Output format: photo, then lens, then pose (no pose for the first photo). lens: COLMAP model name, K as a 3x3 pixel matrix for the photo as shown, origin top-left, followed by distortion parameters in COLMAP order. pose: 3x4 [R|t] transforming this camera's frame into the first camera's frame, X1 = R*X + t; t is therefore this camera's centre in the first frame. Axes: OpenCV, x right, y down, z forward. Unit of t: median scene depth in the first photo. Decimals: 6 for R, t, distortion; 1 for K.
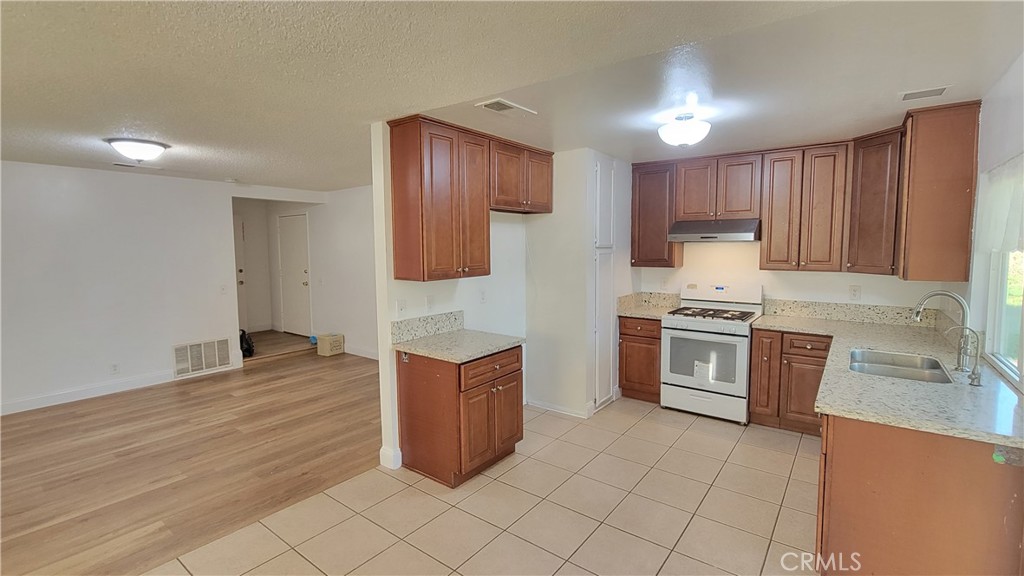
lens RADIAL K [[456.7, 0, 504.8], [0, 456.7, 283.8], [0, 0, 1]] dist [-0.004358, 0.000181]
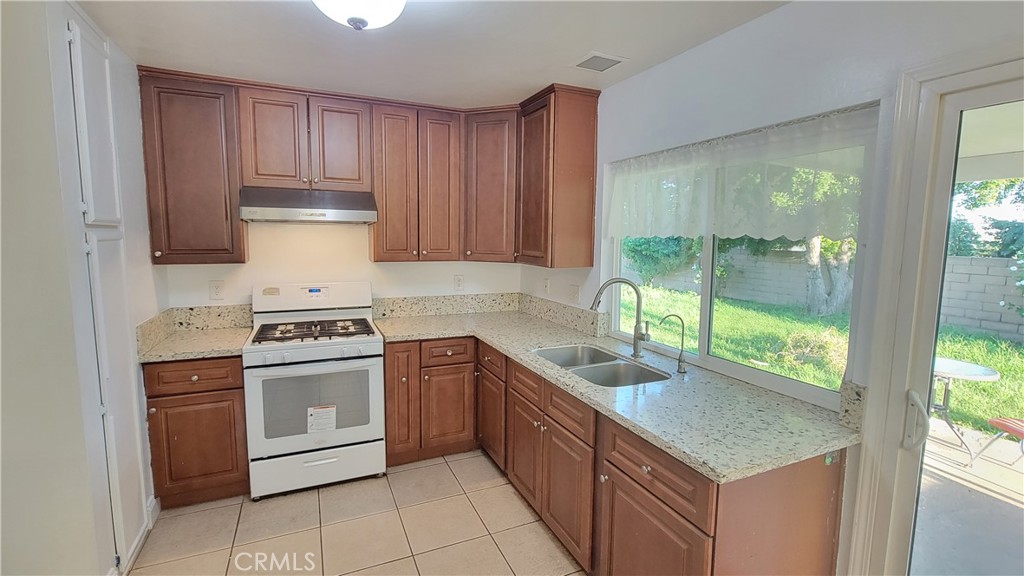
lens RADIAL K [[456.7, 0, 514.4], [0, 456.7, 285.0], [0, 0, 1]] dist [-0.004358, 0.000181]
pose [[0.462736, -0.082921, 0.882609, 0.002025], [0.058834, 0.996293, 0.062756, -0.025746], [-0.884542, 0.022888, 0.465900, 0.440024]]
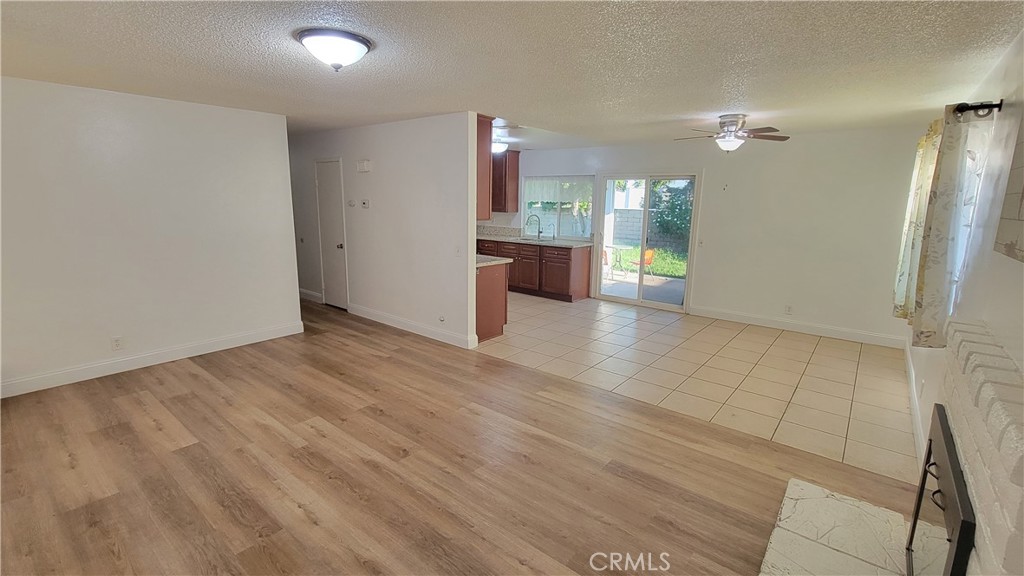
lens RADIAL K [[456.7, 0, 506.9], [0, 456.7, 282.5], [0, 0, 1]] dist [-0.004358, 0.000181]
pose [[0.031271, -0.173910, 0.984265, -1.333621], [0.071197, 0.982633, 0.171360, -0.046156], [-0.996972, 0.064718, 0.043110, 0.636703]]
